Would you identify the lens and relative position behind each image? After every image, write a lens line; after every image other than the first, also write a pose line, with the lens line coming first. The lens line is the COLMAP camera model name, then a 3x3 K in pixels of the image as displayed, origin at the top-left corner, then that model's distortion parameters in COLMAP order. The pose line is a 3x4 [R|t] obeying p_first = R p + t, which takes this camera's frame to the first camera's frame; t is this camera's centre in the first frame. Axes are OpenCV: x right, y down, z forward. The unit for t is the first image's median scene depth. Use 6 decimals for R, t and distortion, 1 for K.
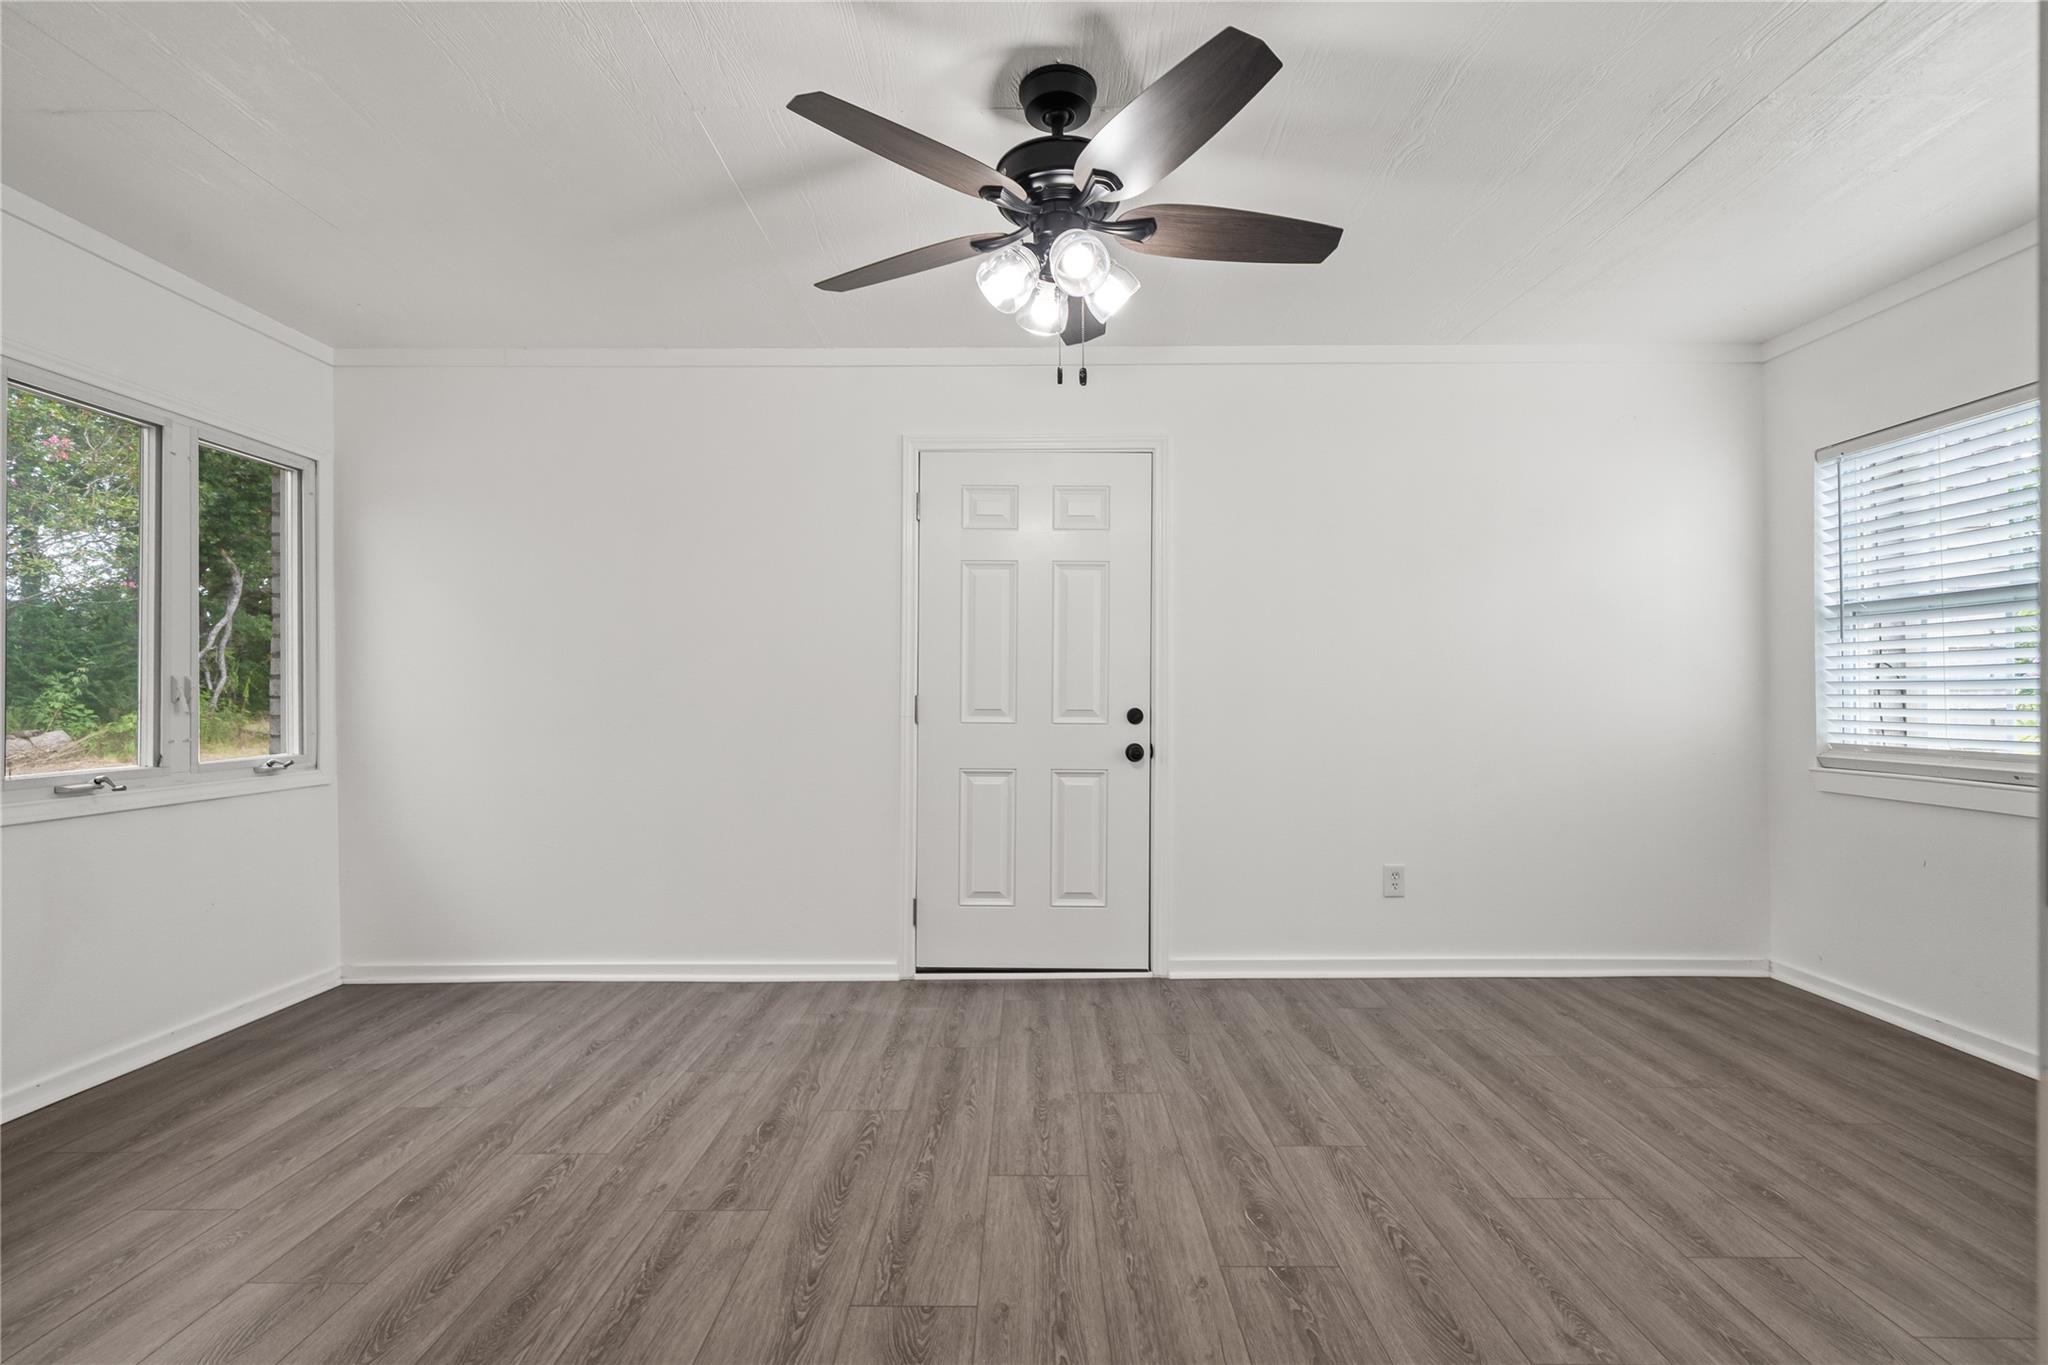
lens RADIAL K [[910.8, 0, 1026.9], [0, 910.8, 691.5], [0, 0, 1]] dist [0.000136, 0.000149]
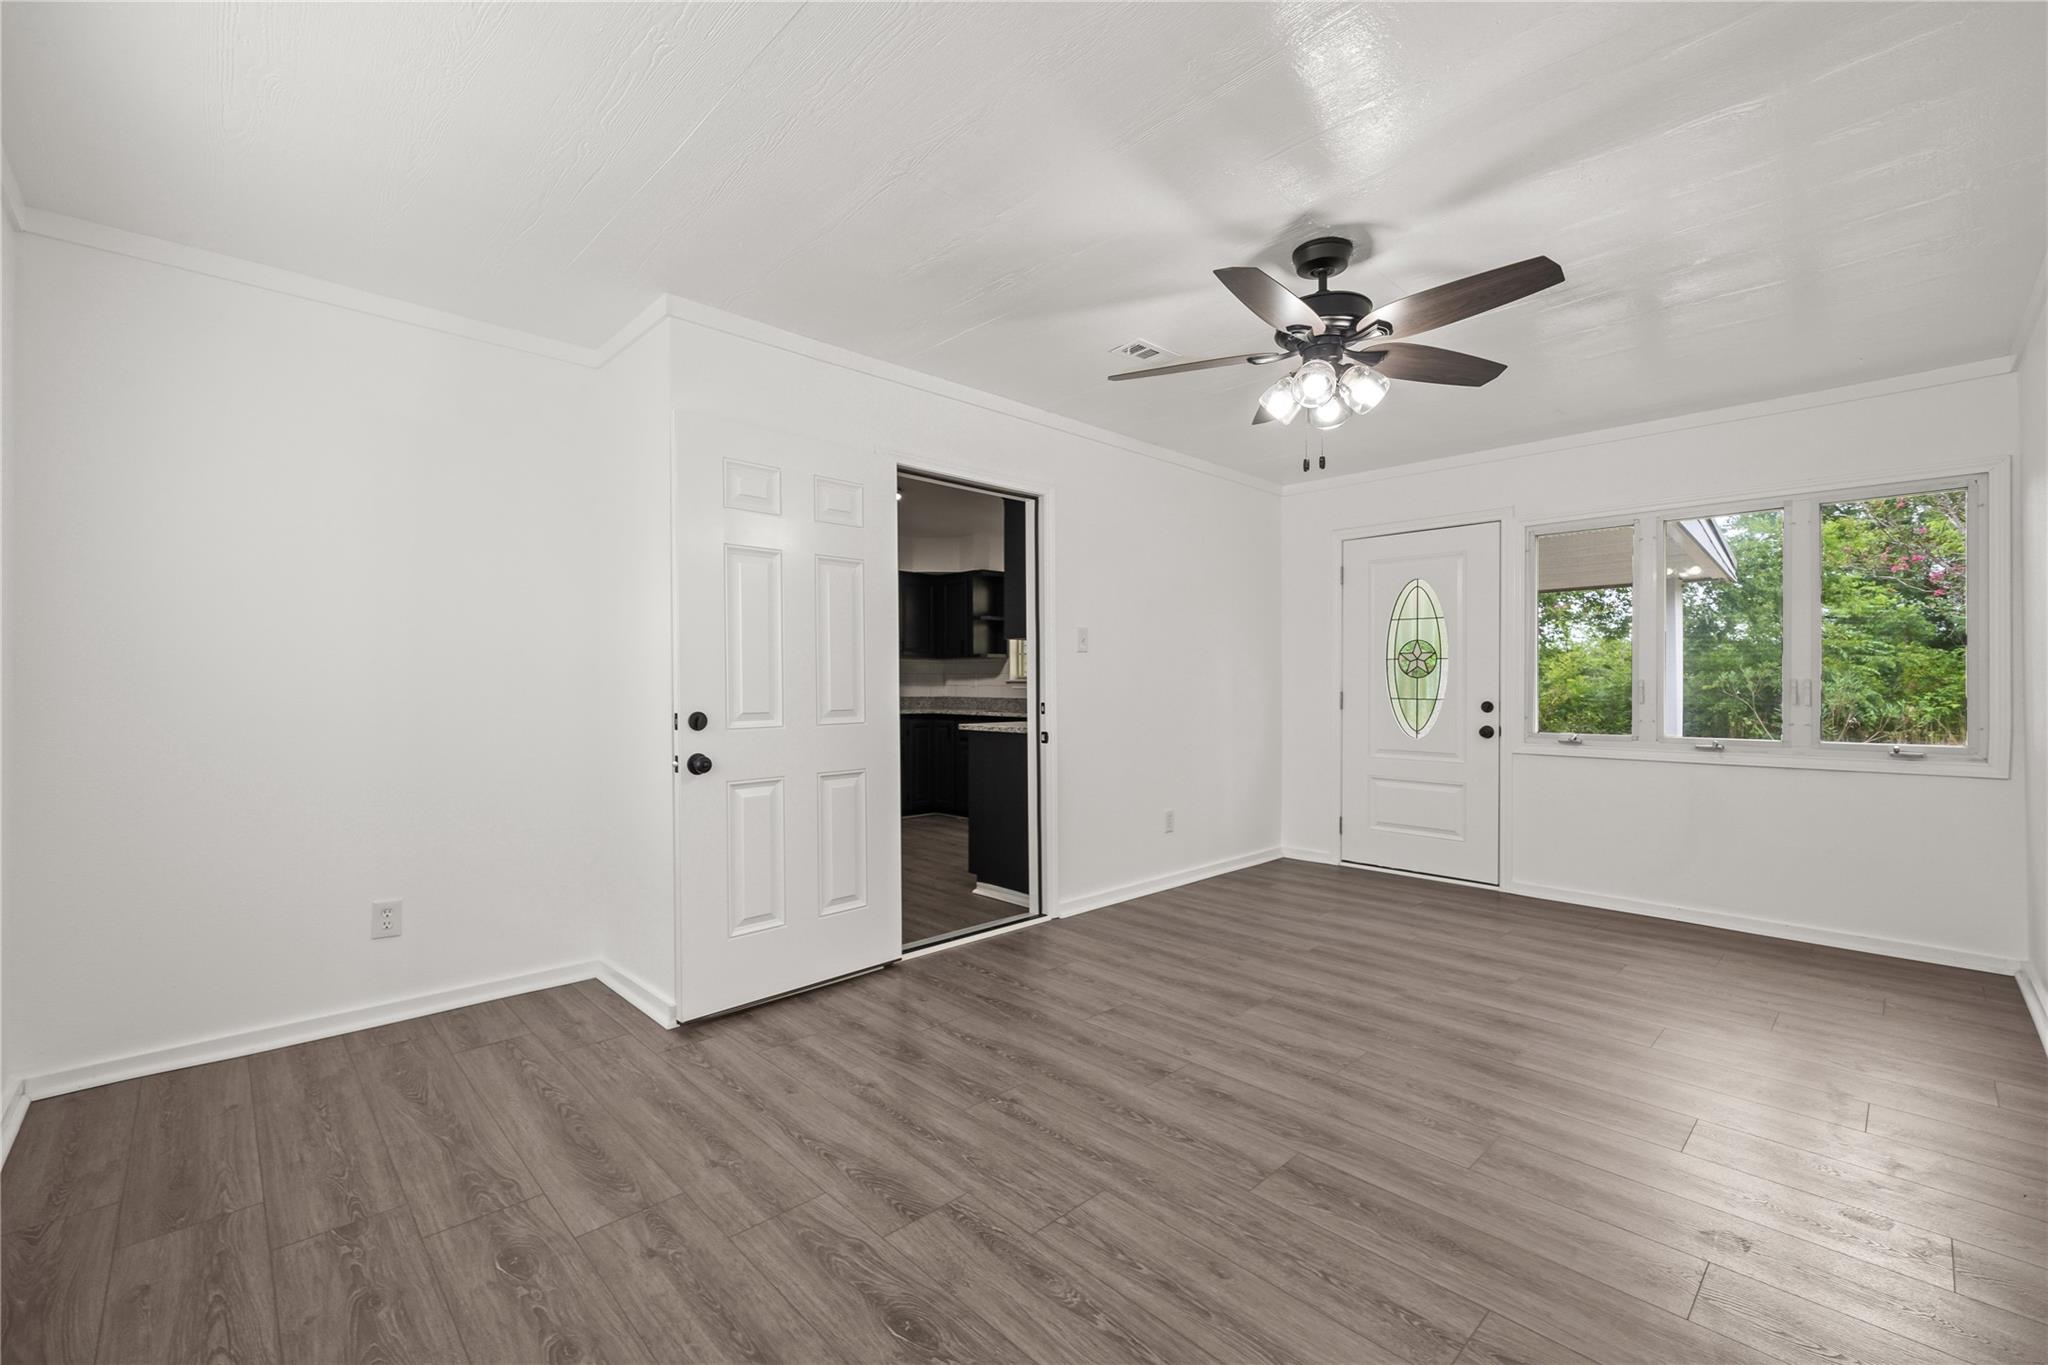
lens RADIAL K [[823.2, 0, 1026.5], [0, 823.2, 685.1], [0, 0, 1]] dist [-0.000462, -0.000029]
pose [[-0.710517, 0.000958, -0.703679, 1.288783], [0.006659, 0.999963, -0.005363, -0.014175], [0.703648, -0.008497, -0.710498, 1.650870]]
